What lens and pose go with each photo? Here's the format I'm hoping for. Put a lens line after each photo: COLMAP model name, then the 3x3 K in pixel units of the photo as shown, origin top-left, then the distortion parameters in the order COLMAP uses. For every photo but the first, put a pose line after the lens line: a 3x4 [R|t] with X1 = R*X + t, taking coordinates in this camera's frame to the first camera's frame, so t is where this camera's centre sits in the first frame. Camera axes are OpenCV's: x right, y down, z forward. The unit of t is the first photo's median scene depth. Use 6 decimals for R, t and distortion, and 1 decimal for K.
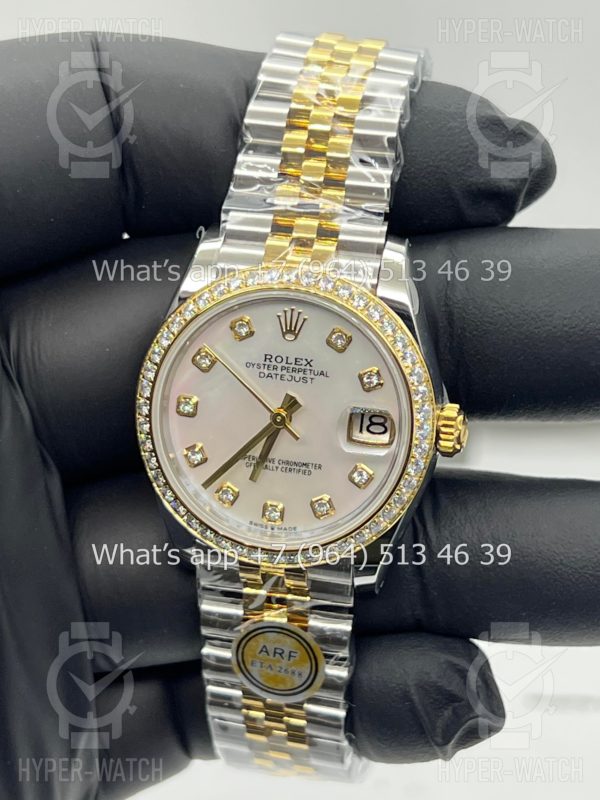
lens RADIAL K [[1845.7, 0, 296.8], [0, 1845.7, 403.8], [0, 0, 1]] dist [0.278413, 0.000000]
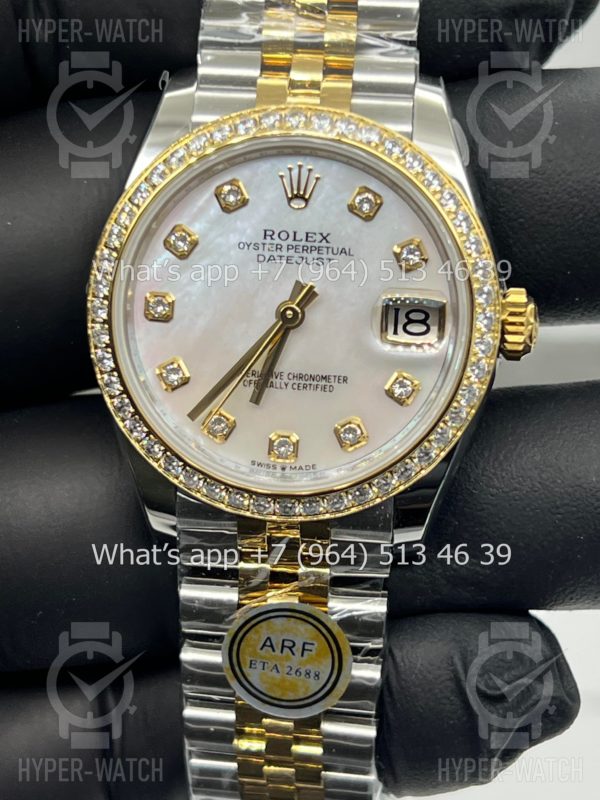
lens RADIAL K [[1845.7, 0, 292.5], [0, 1845.7, 391.7], [0, 0, 1]] dist [0.278413, 0.000000]
pose [[0.992852, -0.040761, 0.112178, -0.090945], [0.050108, 0.995388, -0.081807, 0.097880], [-0.108326, 0.086843, 0.990315, 0.270251]]
